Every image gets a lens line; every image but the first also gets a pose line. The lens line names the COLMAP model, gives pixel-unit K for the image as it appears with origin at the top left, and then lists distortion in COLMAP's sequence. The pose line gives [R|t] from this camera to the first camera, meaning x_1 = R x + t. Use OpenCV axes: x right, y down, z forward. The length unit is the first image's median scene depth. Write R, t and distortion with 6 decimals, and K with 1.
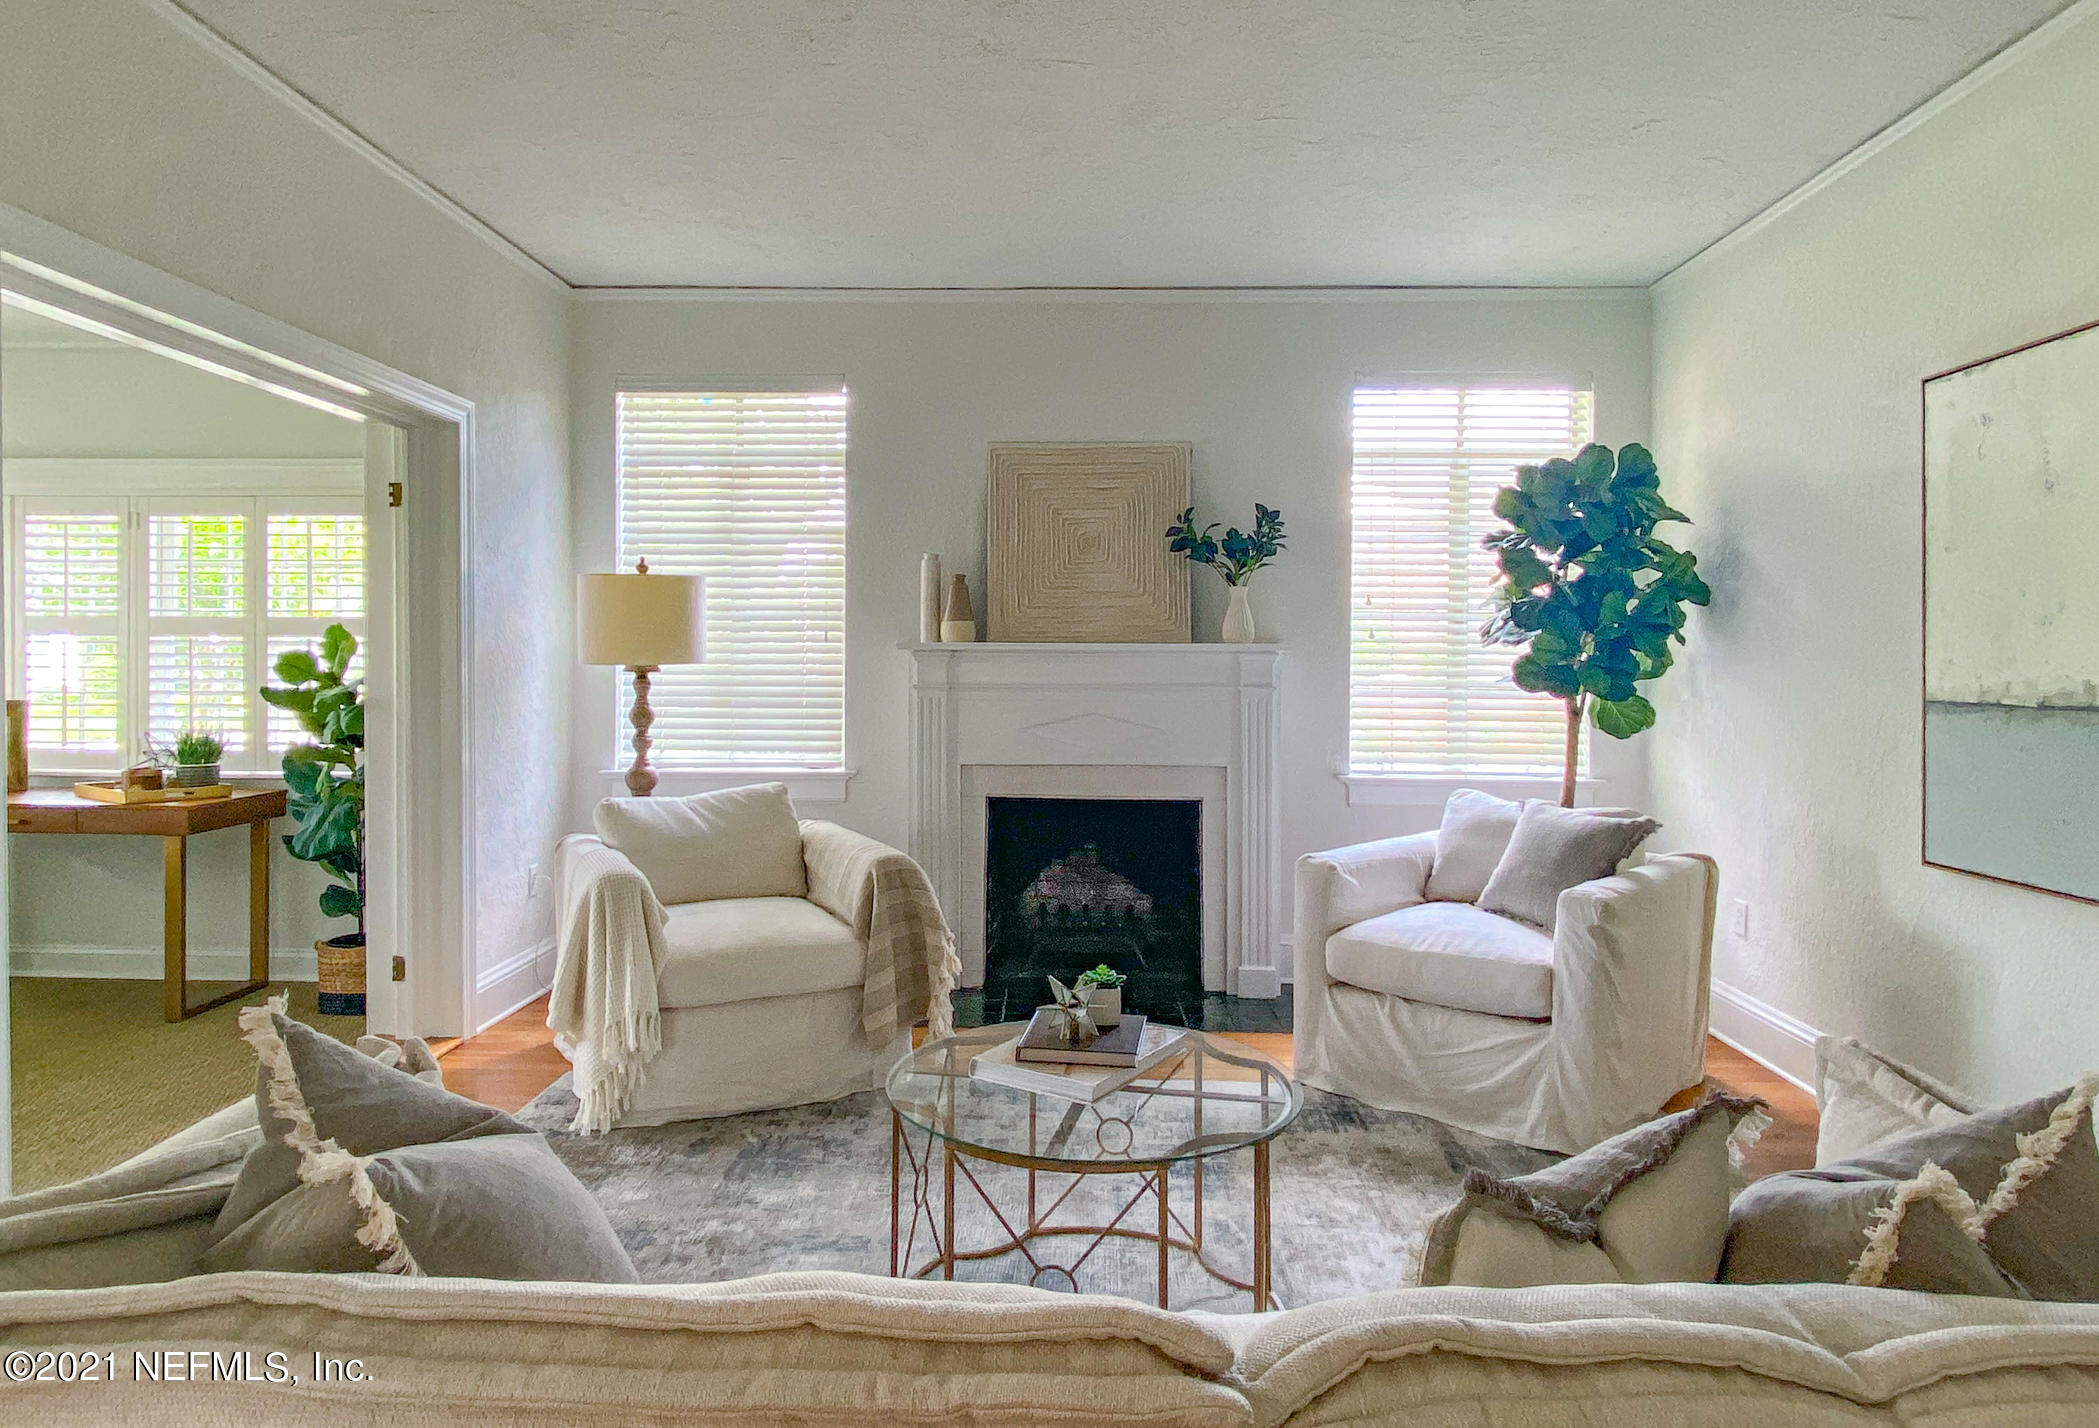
lens RADIAL K [[1285.5, 0, 1015.0], [0, 1285.5, 660.9], [0, 0, 1]] dist [0.015005, -0.002289]
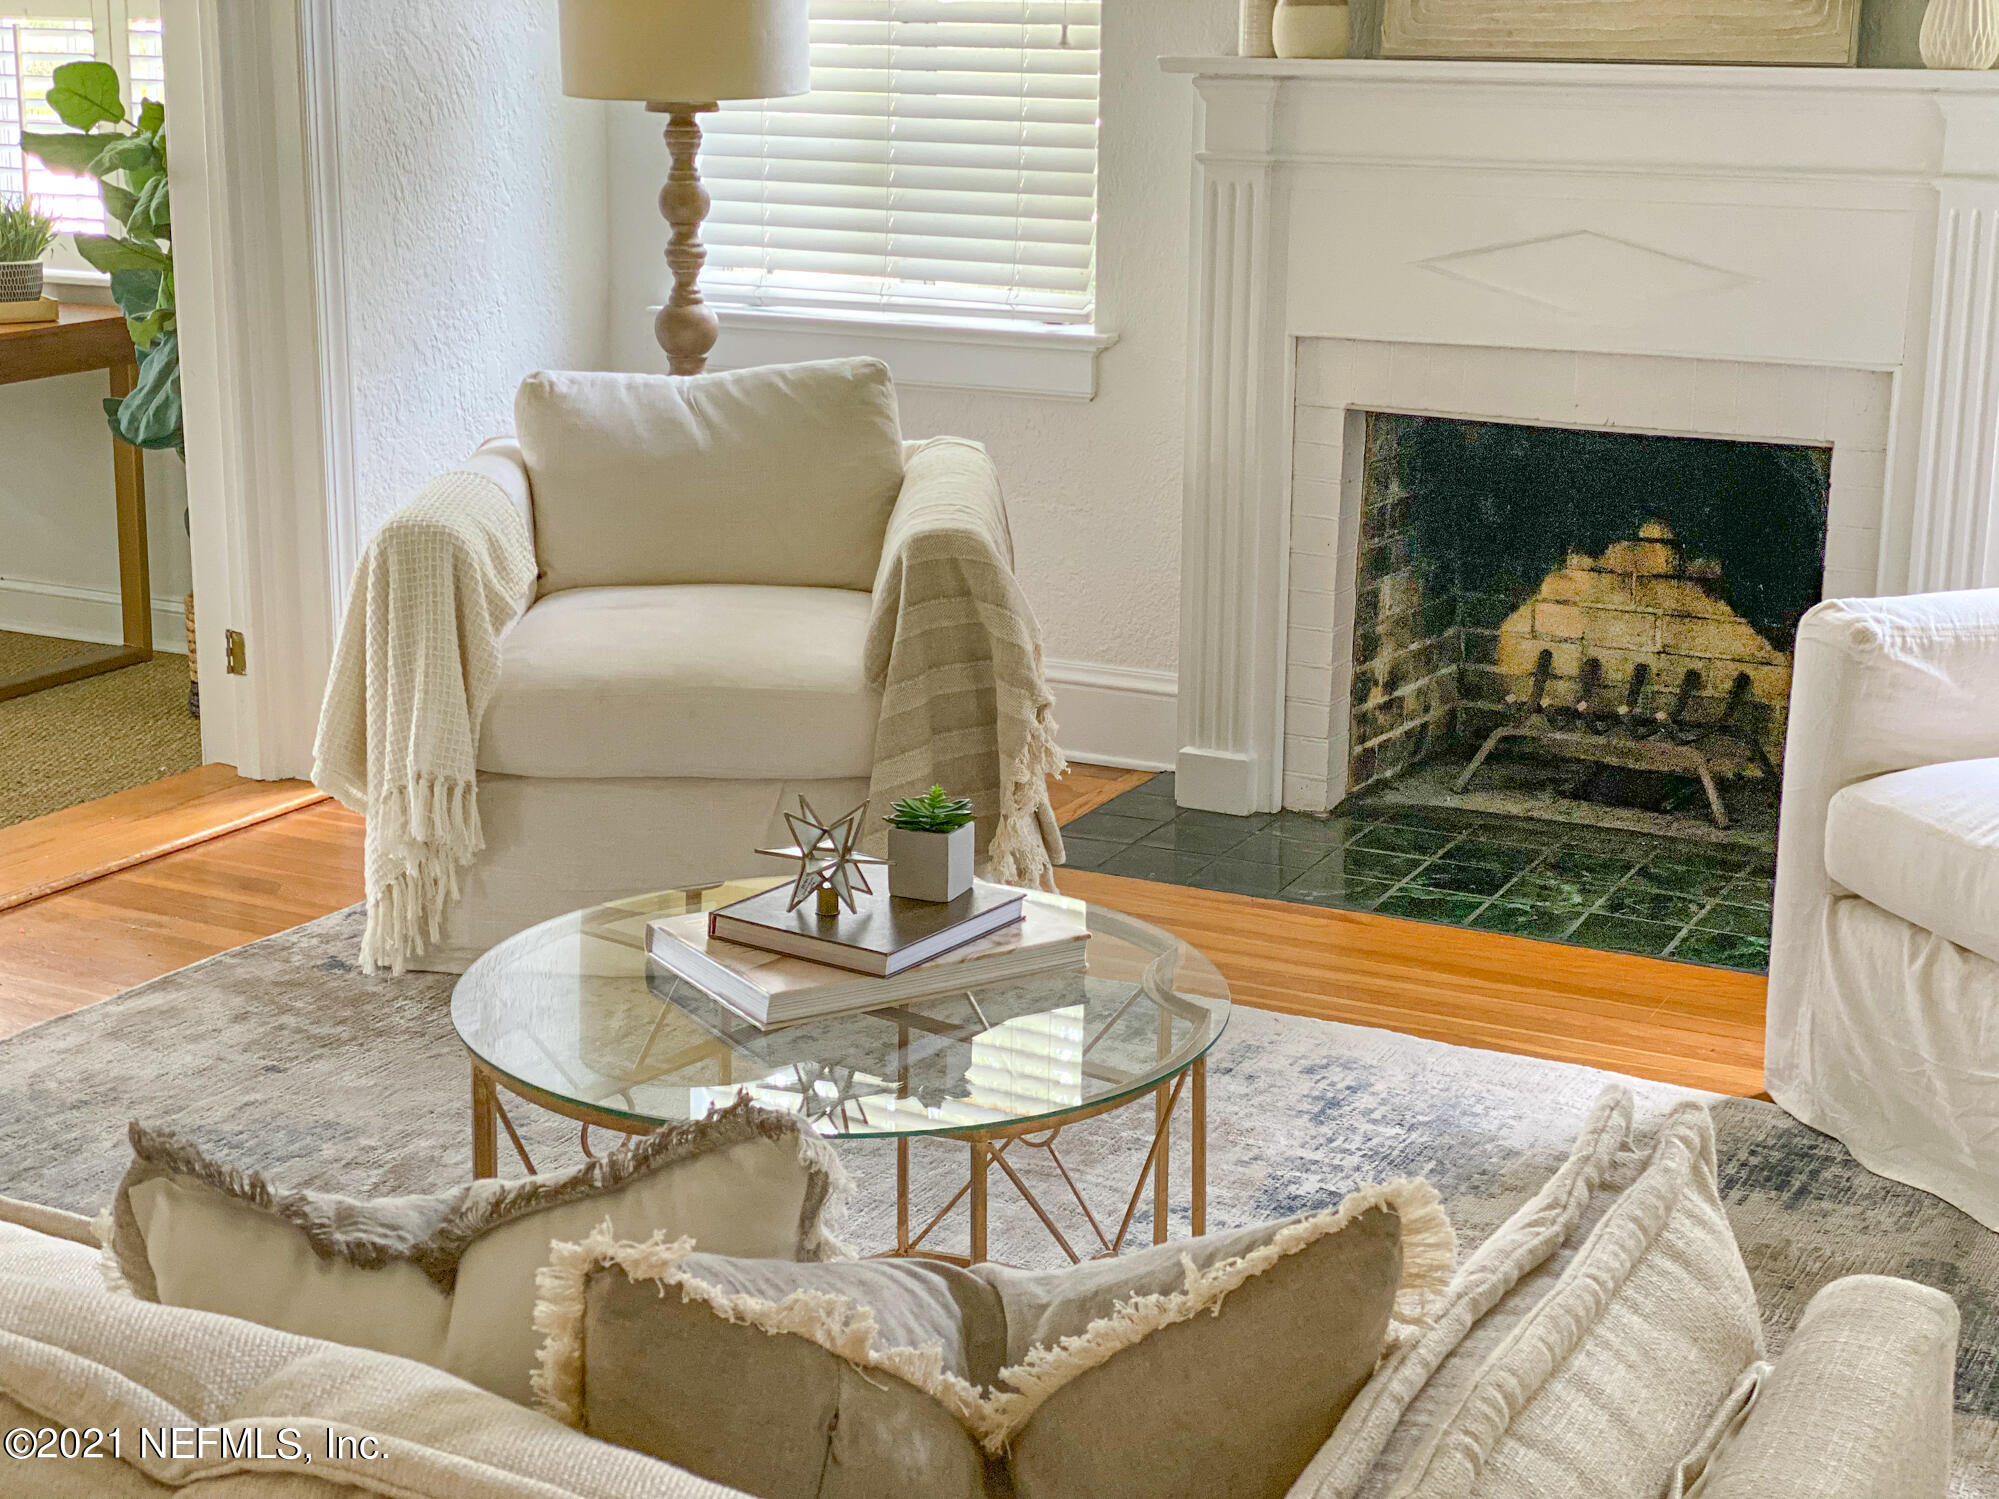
lens RADIAL K [[3082.2, 0, 996.8], [0, 3082.2, 747.4], [0, 0, 1]] dist [0.029706, 0.000000]
pose [[0.900375, 0.110229, -0.420921, 0.341540], [-0.005909, 0.970388, 0.241481, -0.041112], [0.435075, -0.214936, 0.874364, -0.030076]]
